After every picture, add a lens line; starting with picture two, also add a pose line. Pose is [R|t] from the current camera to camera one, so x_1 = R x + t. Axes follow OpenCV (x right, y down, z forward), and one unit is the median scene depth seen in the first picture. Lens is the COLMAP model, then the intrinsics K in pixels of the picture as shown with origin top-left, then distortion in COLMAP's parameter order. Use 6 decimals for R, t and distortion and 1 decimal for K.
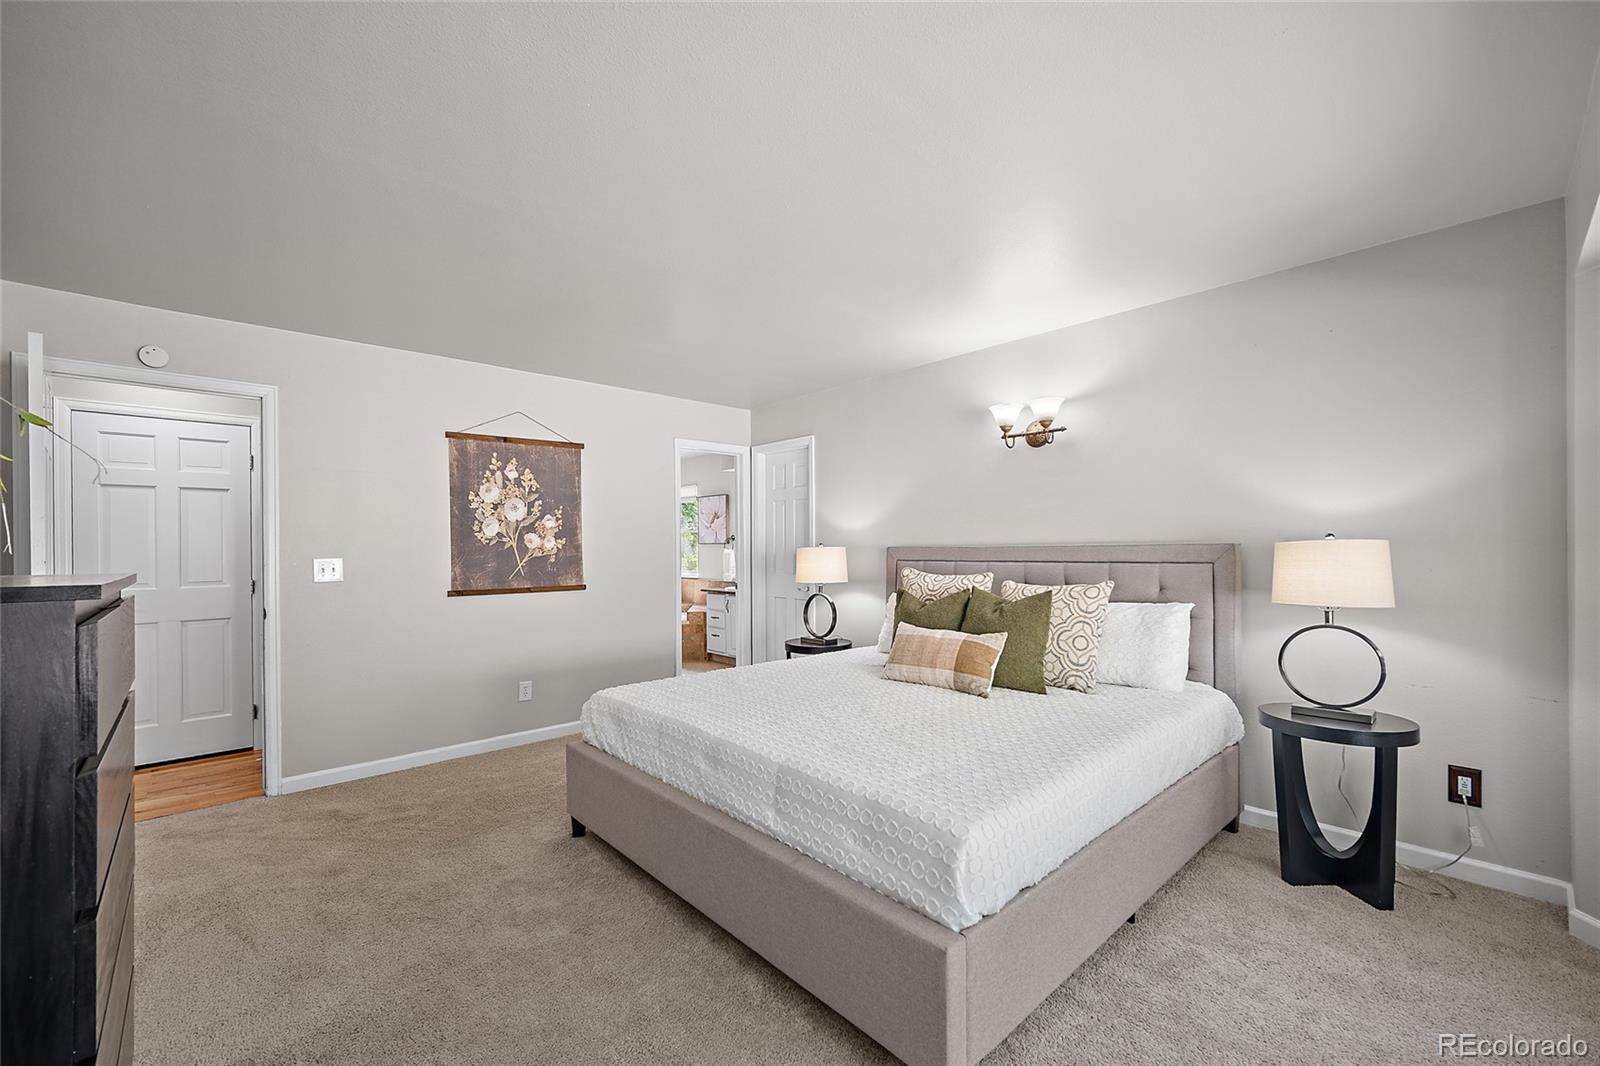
lens RADIAL K [[635.1, 0, 797.0], [0, 635.1, 541.9], [0, 0, 1]] dist [-0.003872, -0.000181]
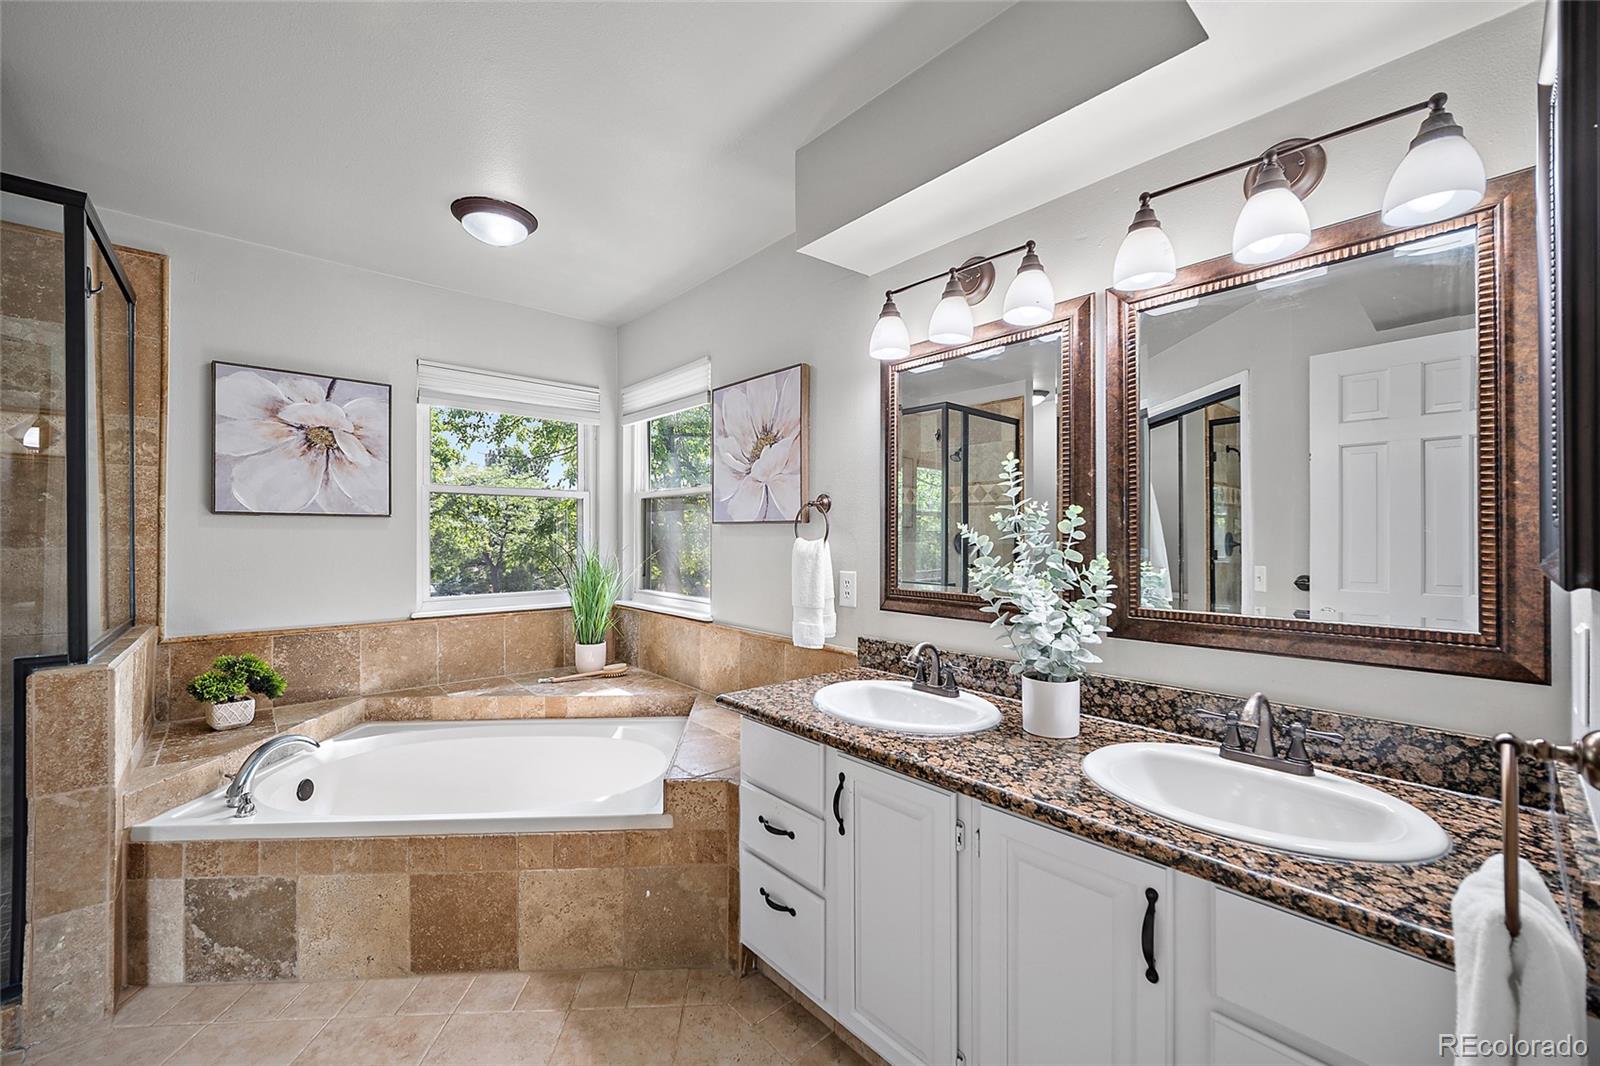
lens RADIAL K [[635.1, 0, 803.1], [0, 635.1, 532.8], [0, 0, 1]] dist [-0.003872, -0.000181]
pose [[0.999664, 0.007323, -0.024870, -0.103513], [-0.007338, 0.999973, -0.000520, 0.008331], [0.024866, 0.000702, 0.999691, 0.694981]]
